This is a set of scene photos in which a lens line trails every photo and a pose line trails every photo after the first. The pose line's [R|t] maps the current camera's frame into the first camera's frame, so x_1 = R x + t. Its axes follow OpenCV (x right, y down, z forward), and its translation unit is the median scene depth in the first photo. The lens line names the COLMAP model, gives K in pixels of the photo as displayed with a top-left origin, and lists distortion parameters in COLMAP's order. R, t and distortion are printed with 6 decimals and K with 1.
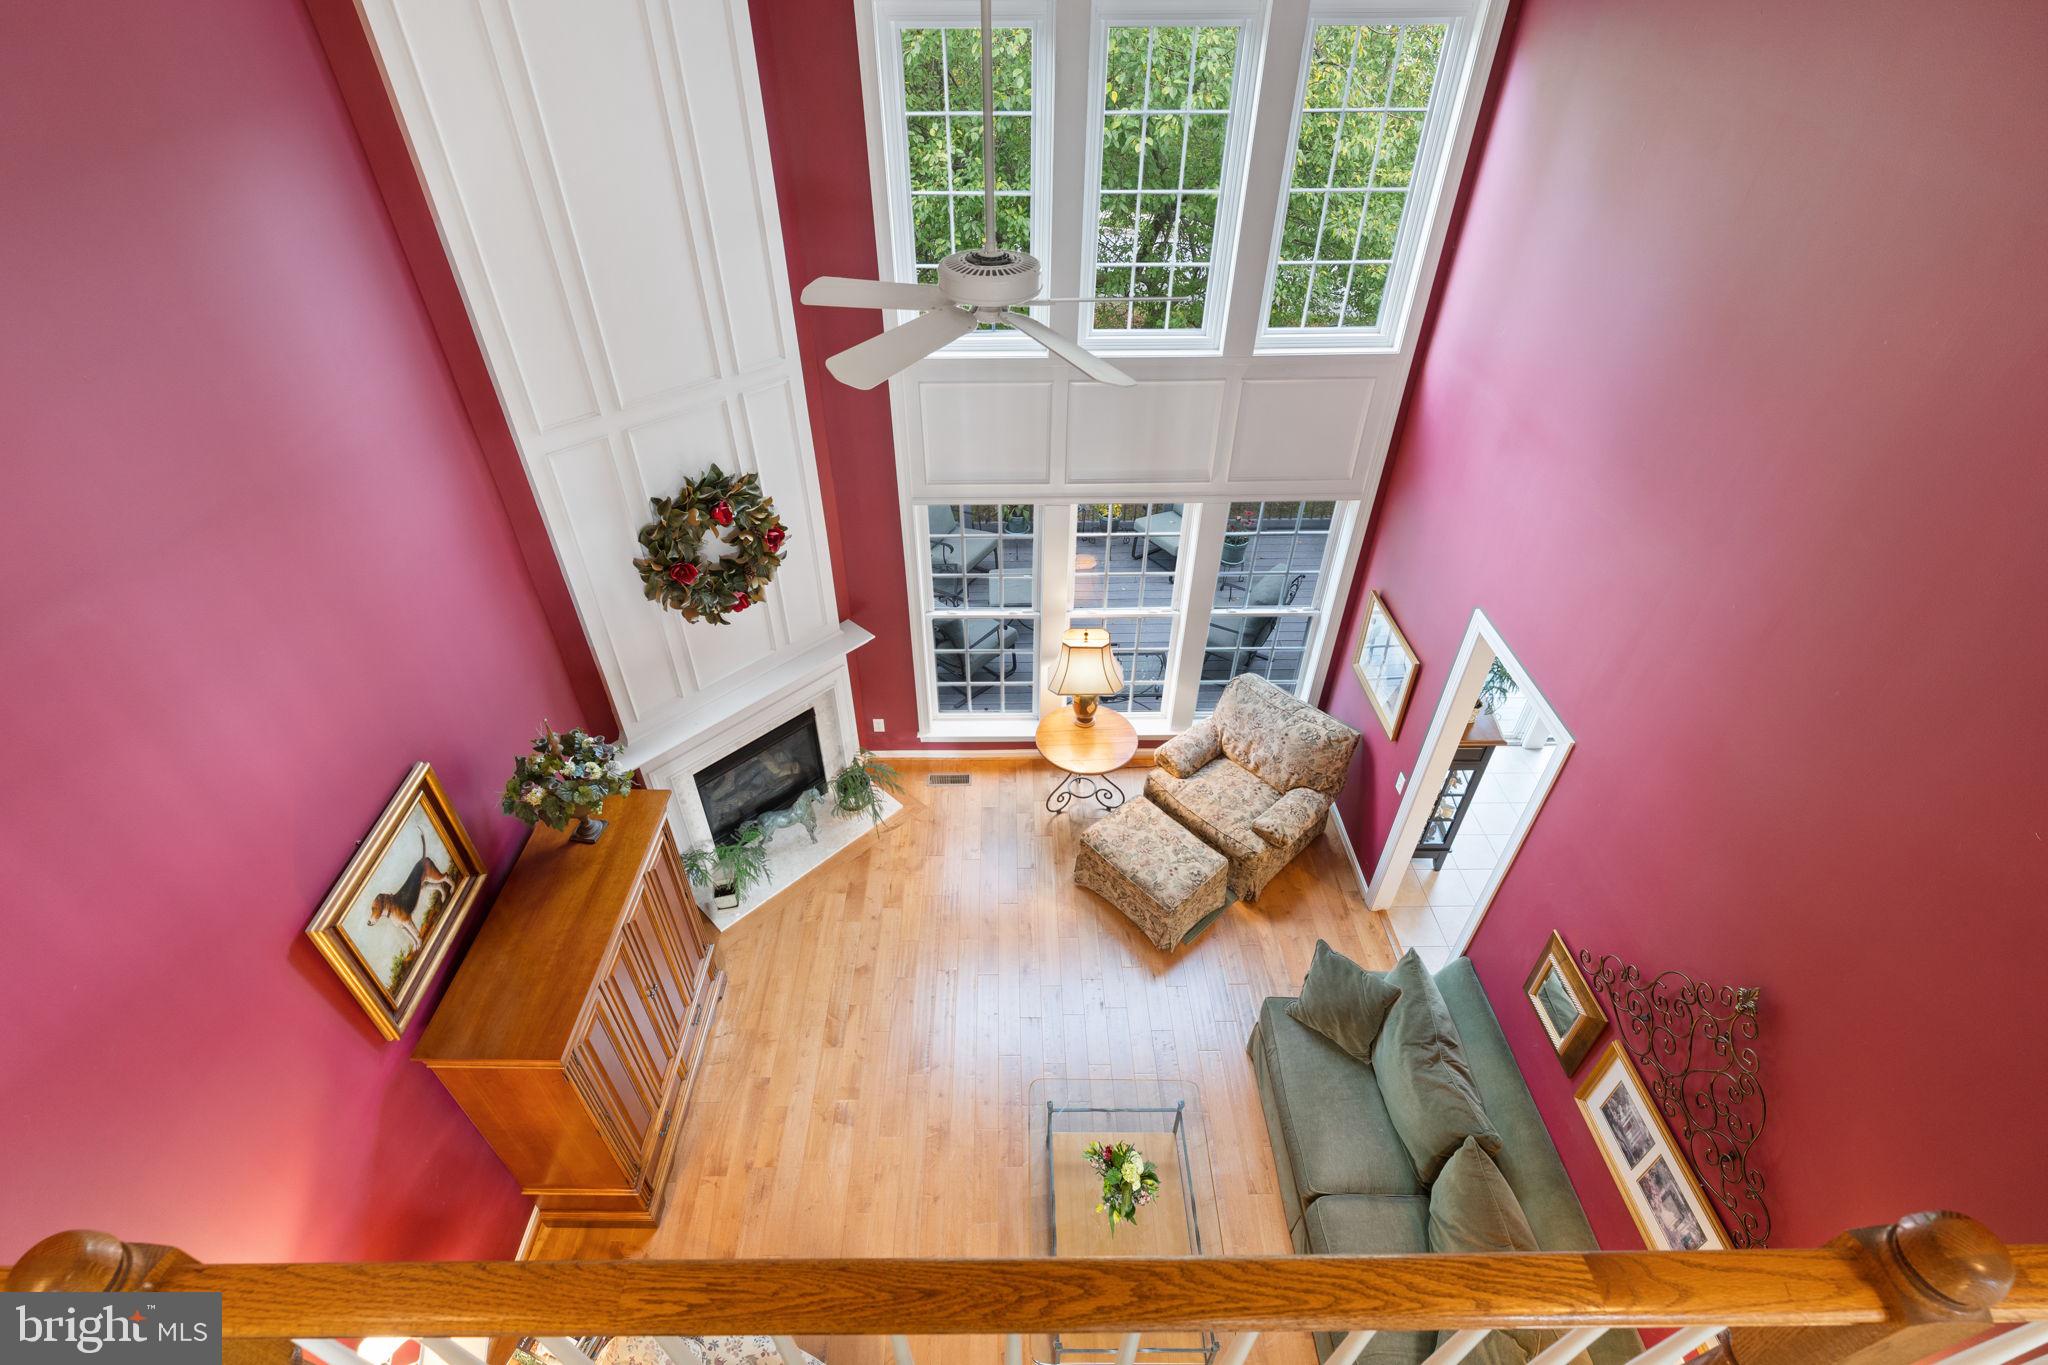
lens RADIAL K [[933.2, 0, 1008.7], [0, 933.2, 678.7], [0, 0, 1]] dist [0.001818, -0.000252]
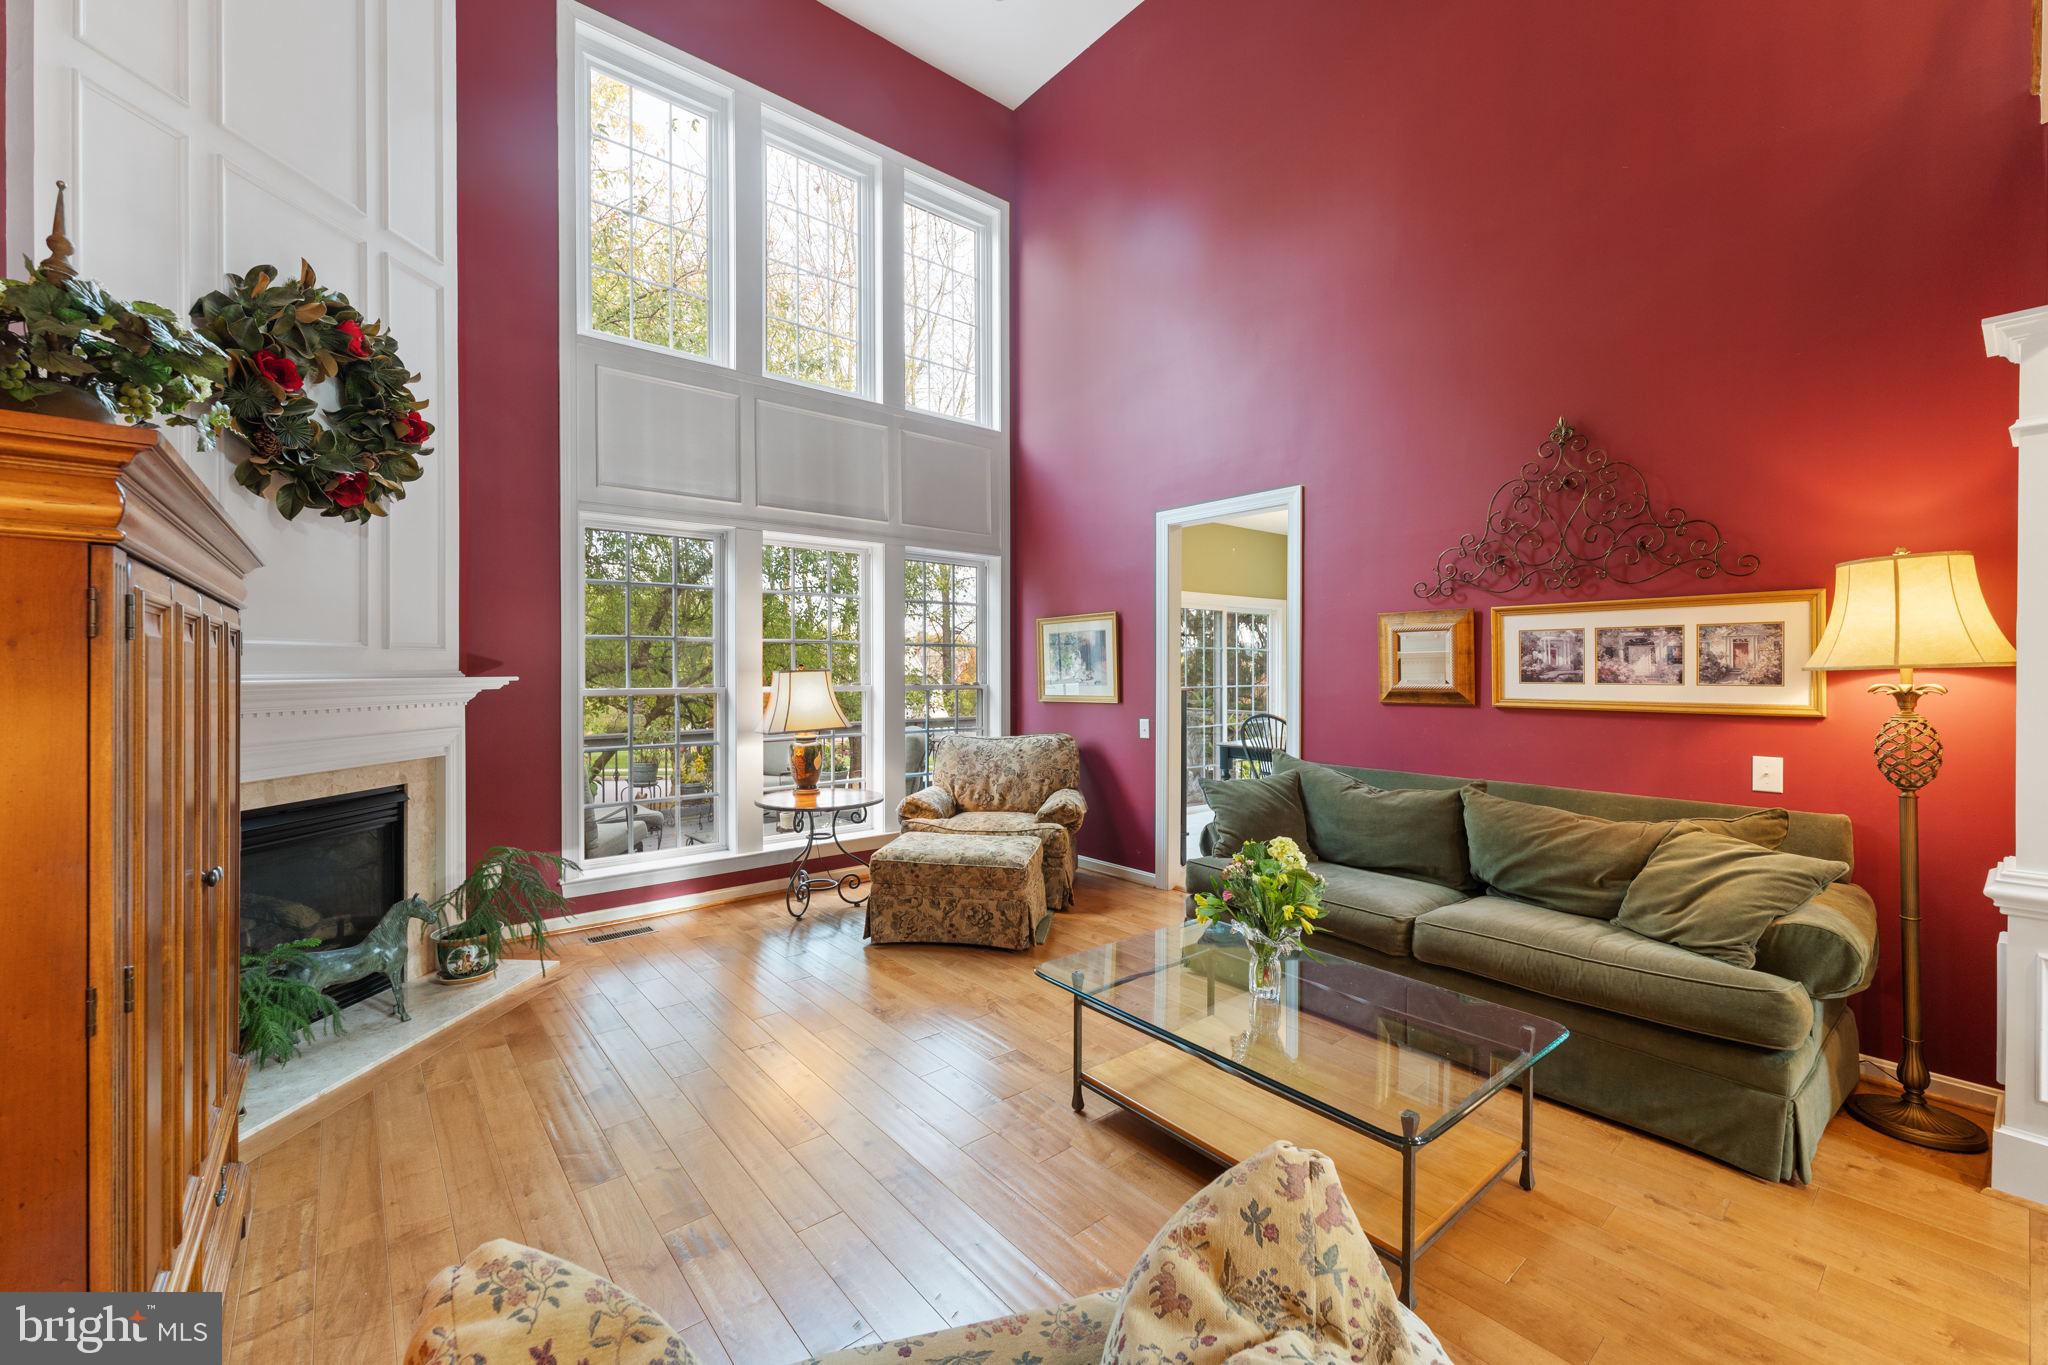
lens RADIAL K [[827.2, 0, 1019.9], [0, 827.2, 682.2], [0, 0, 1]] dist [-0.002315, 0.000129]
pose [[0.770835, -0.002301, 0.637031, -0.270228], [0.400226, 0.779744, -0.481475, 0.449785], [-0.495614, 0.626094, 0.601975, 0.467597]]
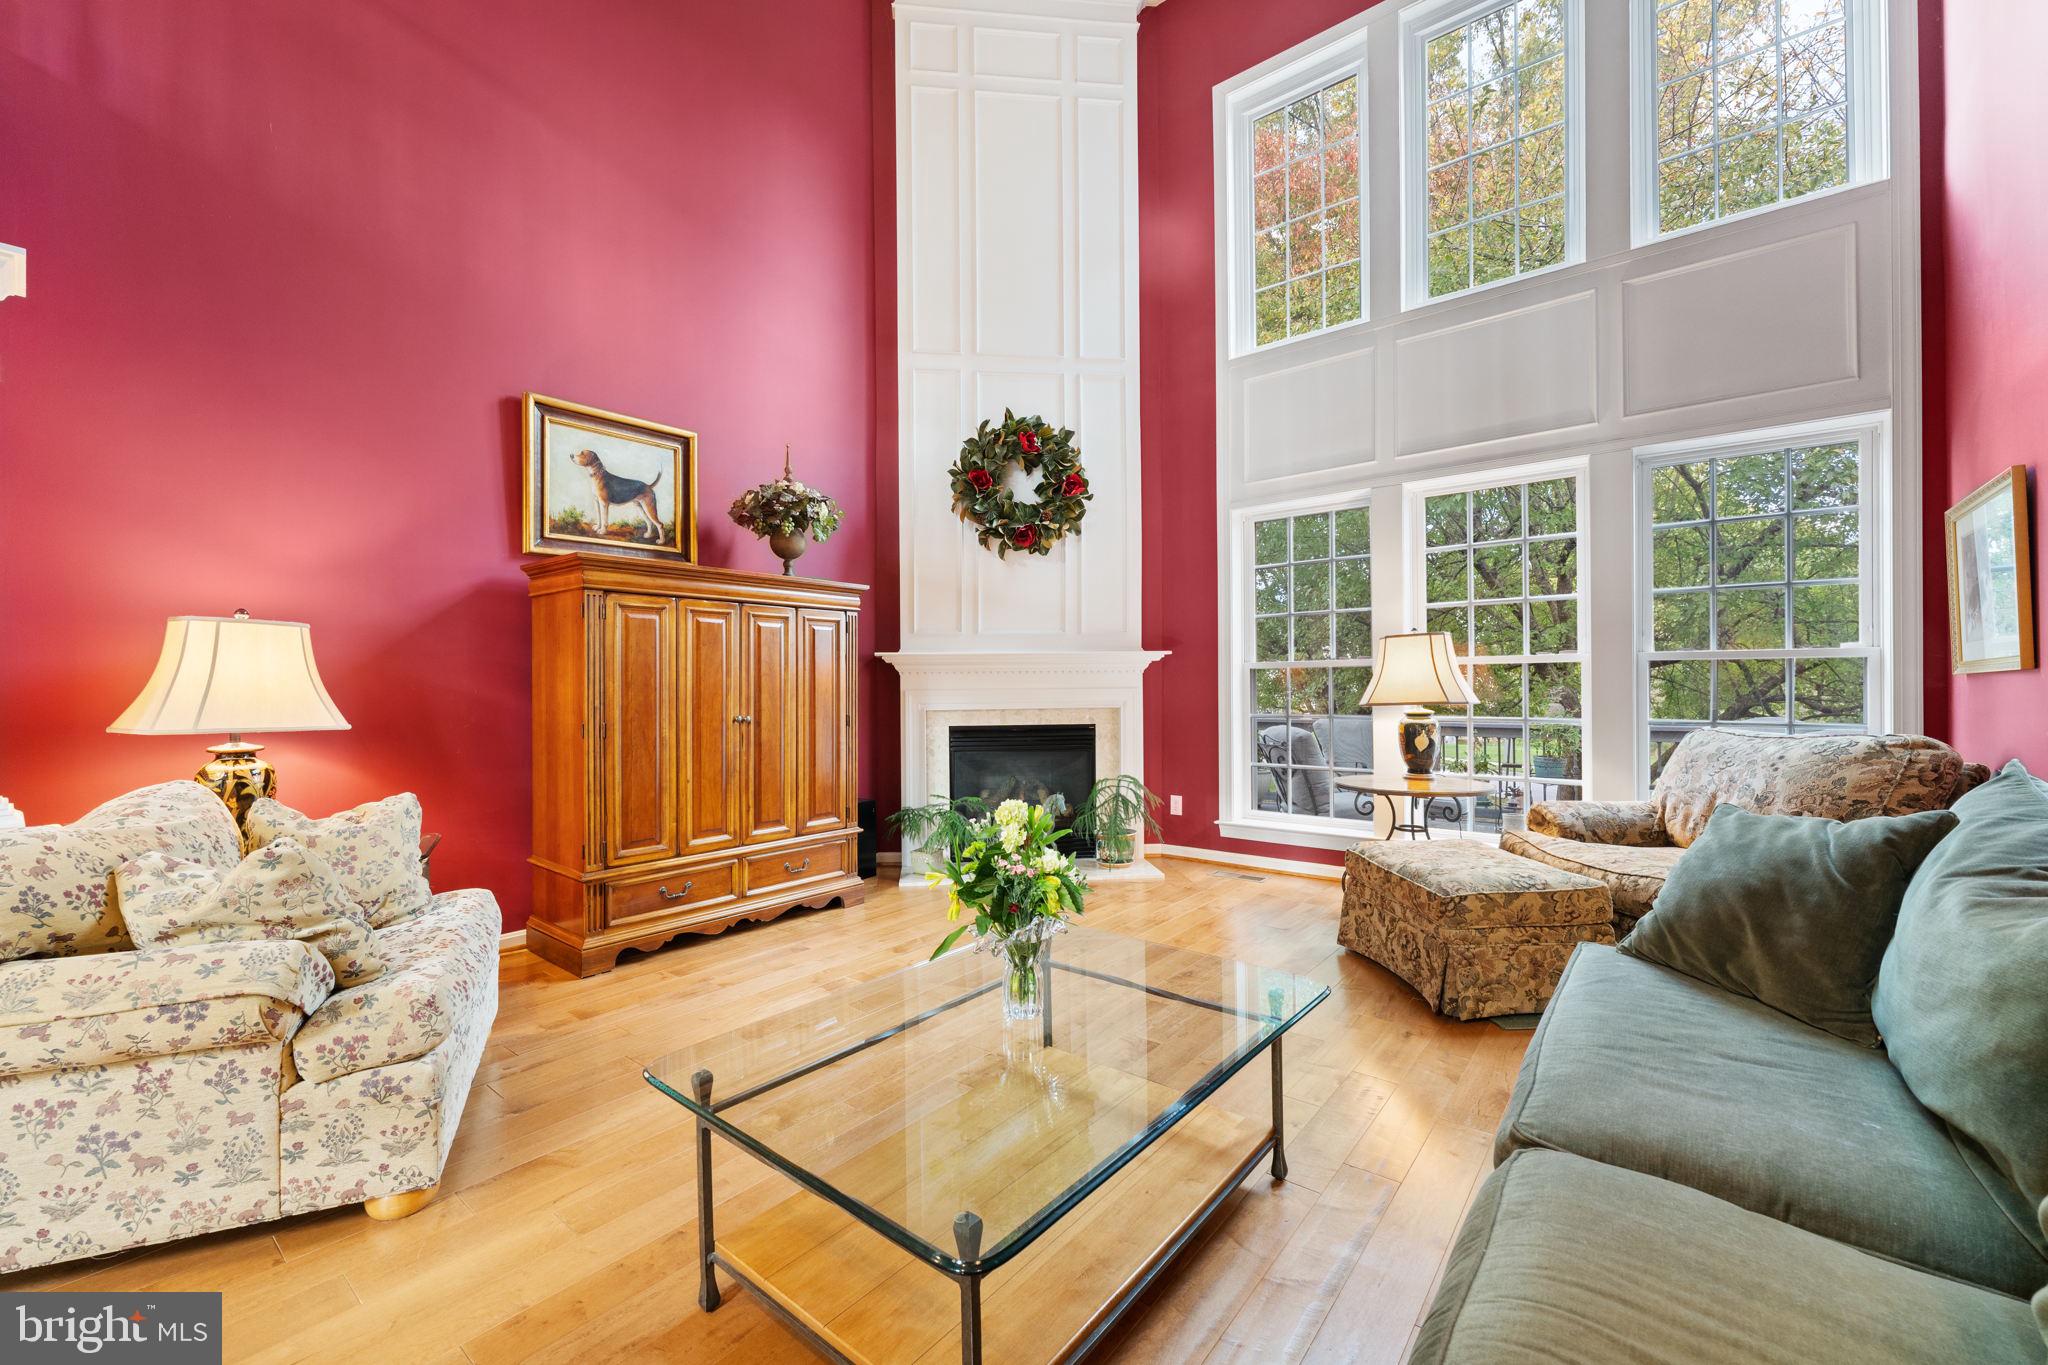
lens RADIAL K [[827.2, 0, 1019.8], [0, 827.2, 679.2], [0, 0, 1]] dist [-0.002315, 0.000129]
pose [[0.784291, -0.001780, -0.620390, 0.264458], [-0.392484, 0.773022, -0.498391, 0.477780], [0.480462, 0.634377, 0.605575, 0.488473]]
